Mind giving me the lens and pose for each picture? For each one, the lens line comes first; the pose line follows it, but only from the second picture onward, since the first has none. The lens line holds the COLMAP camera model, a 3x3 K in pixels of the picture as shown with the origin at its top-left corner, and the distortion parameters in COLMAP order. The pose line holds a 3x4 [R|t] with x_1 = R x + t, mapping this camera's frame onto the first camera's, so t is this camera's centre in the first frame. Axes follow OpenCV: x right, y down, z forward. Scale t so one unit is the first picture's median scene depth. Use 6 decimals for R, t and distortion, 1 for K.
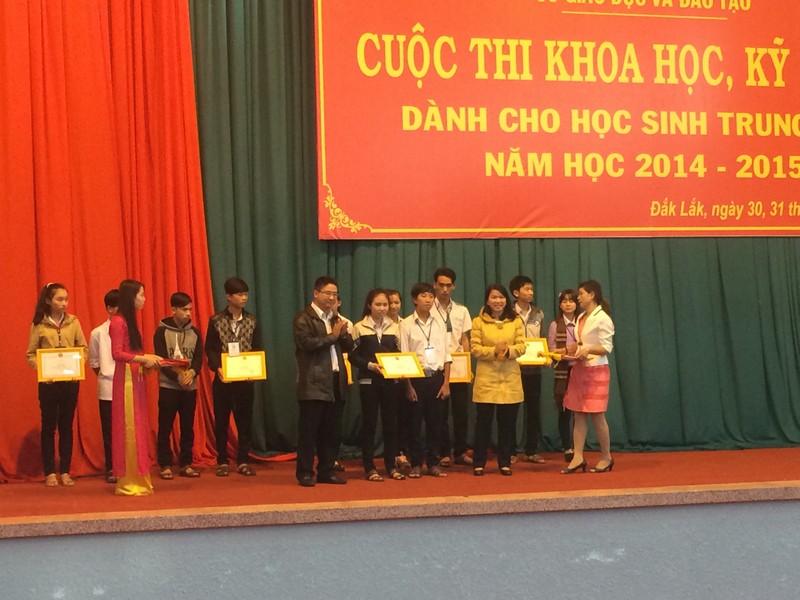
lens RADIAL K [[1547.3, 0, 400.0], [0, 1547.3, 300.0], [0, 0, 1]] dist [0.051470, 0.144425]
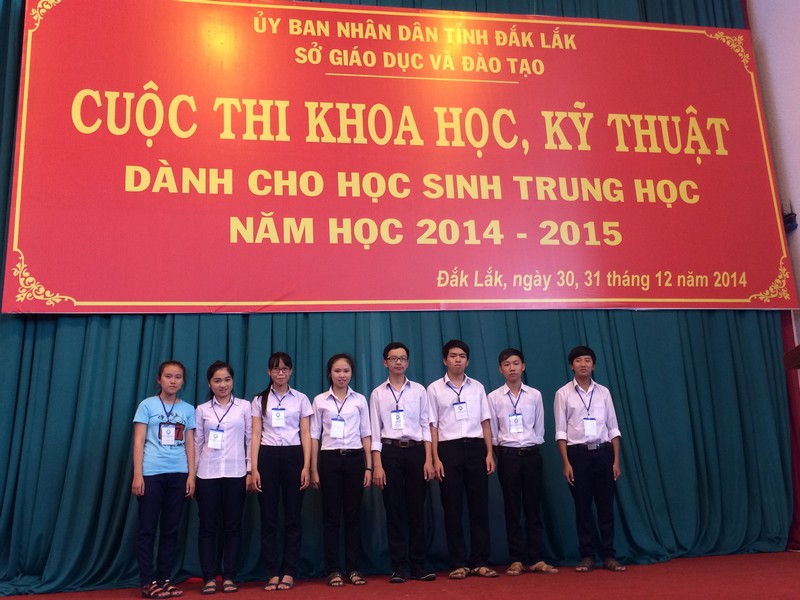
lens RADIAL K [[795.4, 0, 404.1], [0, 795.4, 299.7], [0, 0, 1]] dist [0.057135, -0.008213]
pose [[0.989983, -0.061201, -0.127234, 0.201095], [0.030342, 0.972332, -0.231623, 0.055753], [0.137890, 0.225442, 0.964449, 0.574091]]
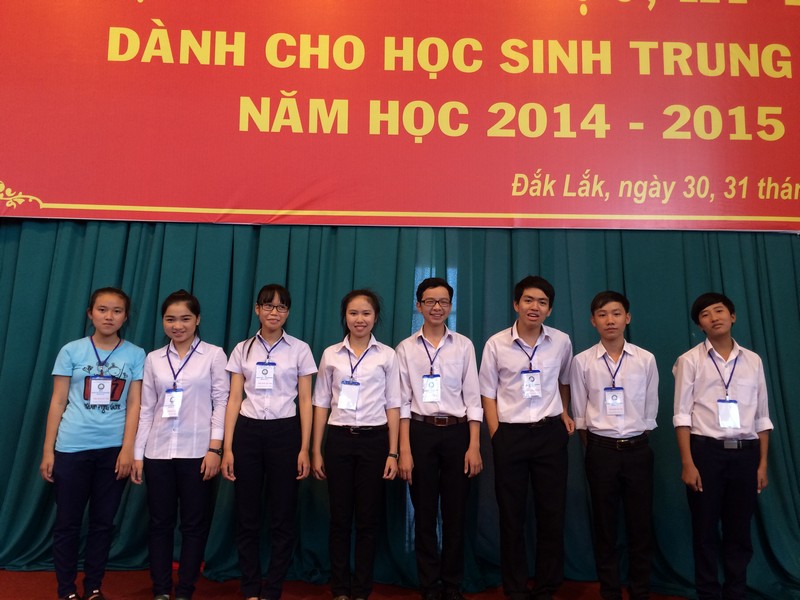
lens RADIAL K [[654.7, 0, 403.0], [0, 654.7, 302.7], [0, 0, 1]] dist [0.084264, -0.093720]
pose [[0.956508, 0.001614, -0.291701, 0.199795], [-0.032055, 0.994510, -0.099609, 0.018542], [0.289938, 0.104627, 0.951309, 0.738120]]
